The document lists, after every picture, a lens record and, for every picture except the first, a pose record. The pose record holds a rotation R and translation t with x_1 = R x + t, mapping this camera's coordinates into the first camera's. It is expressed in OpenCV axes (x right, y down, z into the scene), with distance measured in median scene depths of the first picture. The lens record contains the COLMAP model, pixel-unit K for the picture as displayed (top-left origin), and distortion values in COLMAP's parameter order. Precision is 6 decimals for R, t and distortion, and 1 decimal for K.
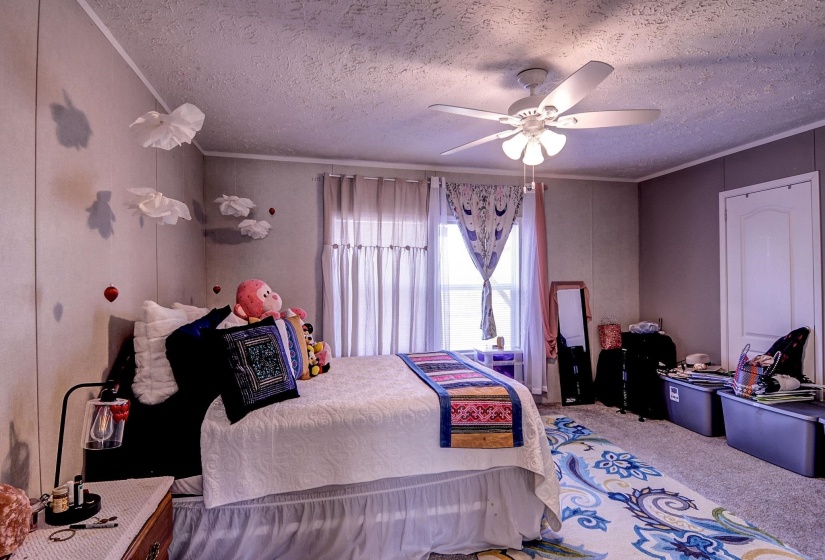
lens RADIAL K [[427.6, 0, 411.3], [0, 427.6, 279.6], [0, 0, 1]] dist [0.042717, -0.050671]
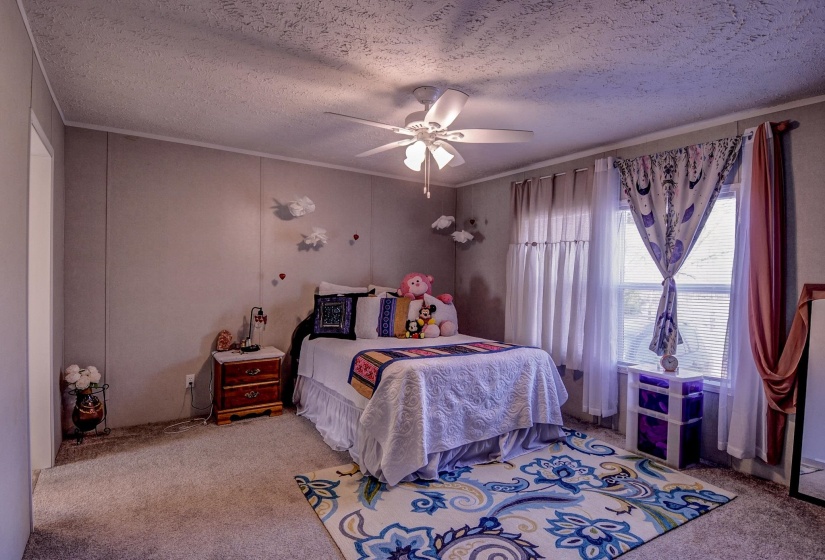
lens RADIAL K [[427.6, 0, 411.3], [0, 427.6, 279.6], [0, 0, 1]] dist [0.042717, -0.050671]
pose [[0.340741, 0.024447, -0.939839, 1.040319], [-0.015639, 0.999671, 0.020333, -0.006389], [0.940027, 0.007770, 0.341012, 0.458201]]
